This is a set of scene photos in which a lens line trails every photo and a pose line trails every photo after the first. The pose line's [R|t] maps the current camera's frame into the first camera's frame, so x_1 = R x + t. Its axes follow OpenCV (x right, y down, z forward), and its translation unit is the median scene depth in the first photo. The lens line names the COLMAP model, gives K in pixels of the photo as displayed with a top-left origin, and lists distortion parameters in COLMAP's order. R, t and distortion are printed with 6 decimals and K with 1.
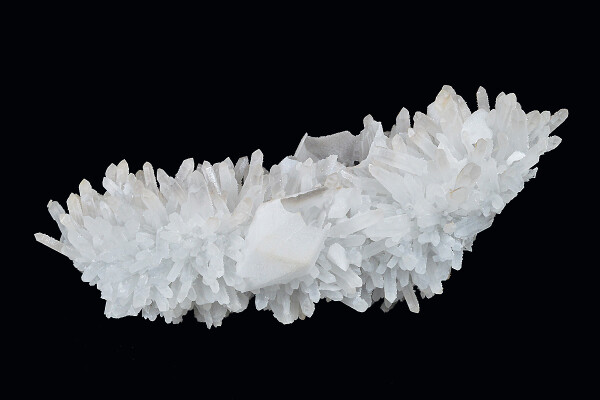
lens RADIAL K [[1672.2, 0, 301.0], [0, 1672.2, 199.2], [0, 0, 1]] dist [-0.057313, 0.000000]
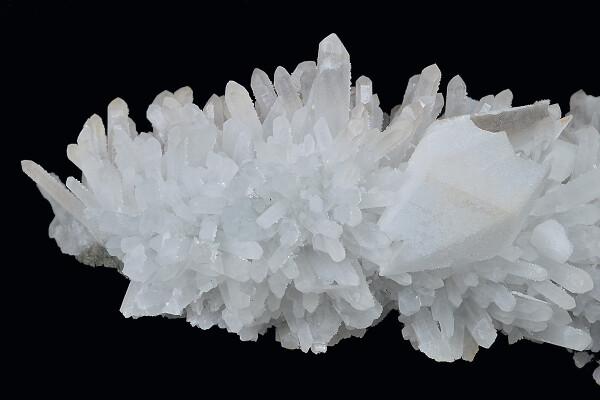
lens RADIAL K [[1672.2, 0, 298.9], [0, 1672.2, 200.9], [0, 0, 1]] dist [-0.057313, 0.000000]
pose [[0.987887, 0.144182, 0.057366, -0.099409], [-0.111935, 0.918159, -0.380072, 0.252405], [-0.107470, 0.369047, 0.923176, 0.474583]]
